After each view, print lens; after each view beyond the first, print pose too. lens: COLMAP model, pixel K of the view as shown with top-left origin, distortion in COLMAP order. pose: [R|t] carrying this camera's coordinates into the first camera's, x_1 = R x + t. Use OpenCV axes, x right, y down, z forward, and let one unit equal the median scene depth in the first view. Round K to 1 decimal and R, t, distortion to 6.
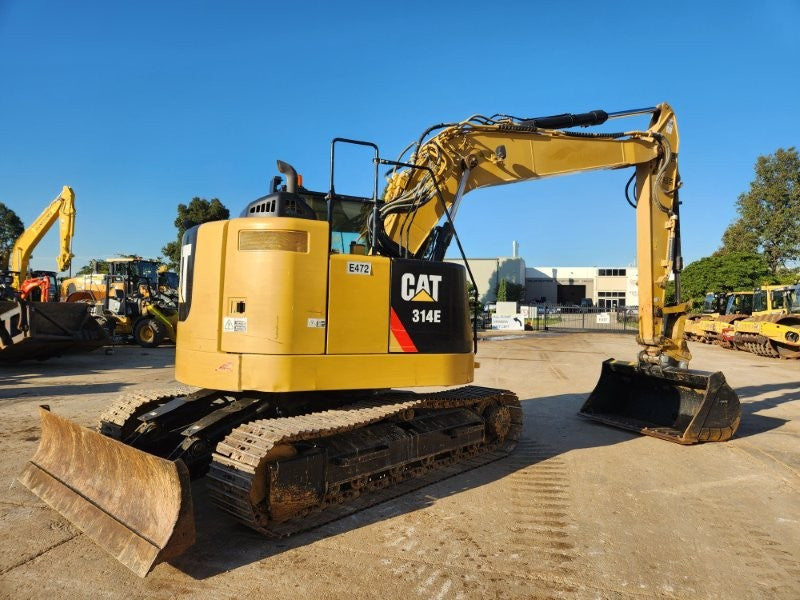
lens RADIAL K [[533.8, 0, 407.7], [0, 533.8, 300.1], [0, 0, 1]] dist [0.073845, -0.063294]
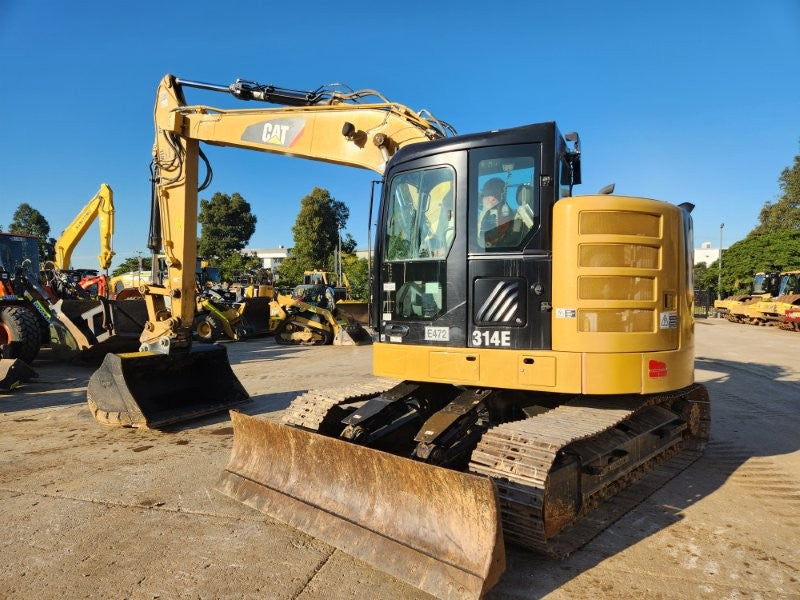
lens RADIAL K [[530.5, 0, 399.5], [0, 530.5, 310.1], [0, 0, 1]] dist [0.081316, -0.068932]
pose [[0.999123, -0.025037, -0.033548, -0.082700], [0.026296, 0.998946, 0.037627, -0.001079], [0.032571, -0.038476, 0.998729, 0.022904]]
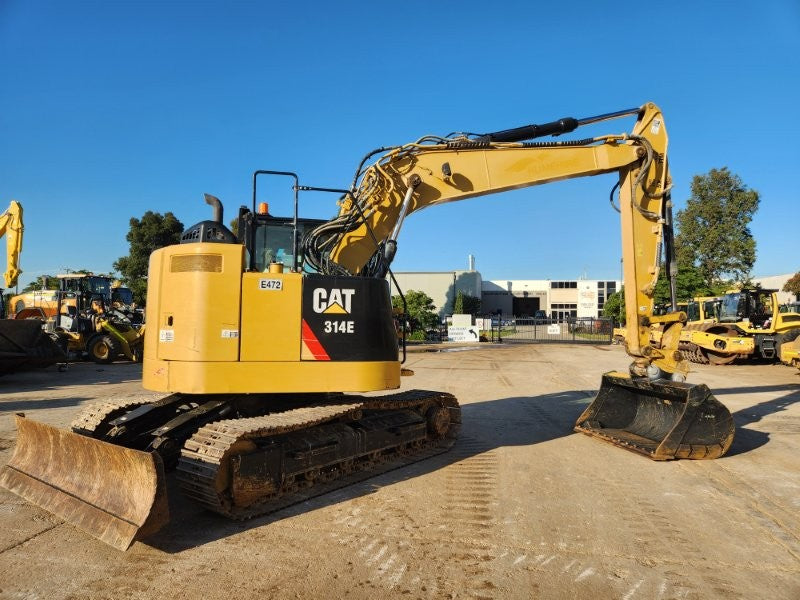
lens RADIAL K [[533.6, 0, 403.6], [0, 533.6, 303.3], [0, 0, 1]] dist [0.077438, -0.066283]
pose [[0.997671, -0.008239, 0.067709, 0.006097], [0.009529, 0.999779, -0.018750, 0.000191], [-0.067540, 0.019352, 0.997529, -0.033589]]
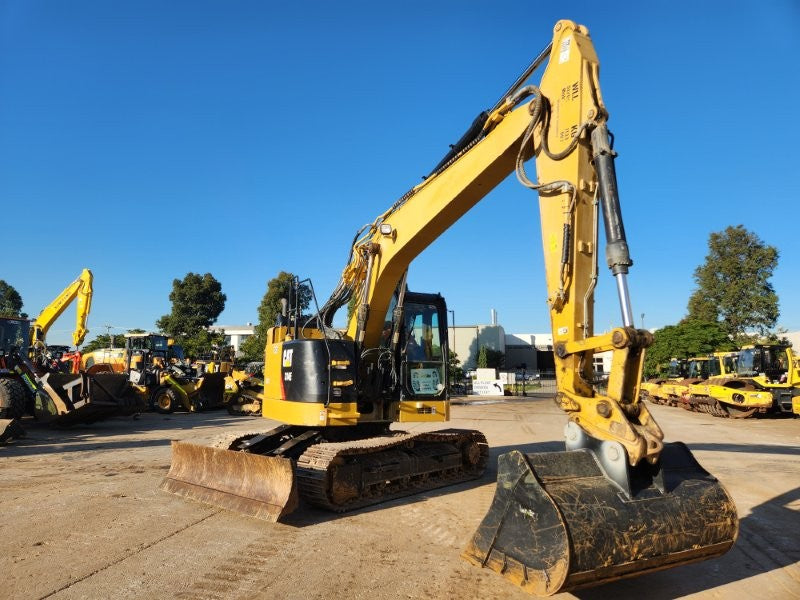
lens RADIAL K [[533.5, 0, 389.7], [0, 533.5, 295.2], [0, 0, 1]] dist [0.080225, -0.069476]
pose [[0.999938, -0.010900, 0.002449, -0.013578], [0.011130, 0.990912, -0.134049, -0.000375], [-0.000965, 0.134067, 0.990972, -0.136342]]
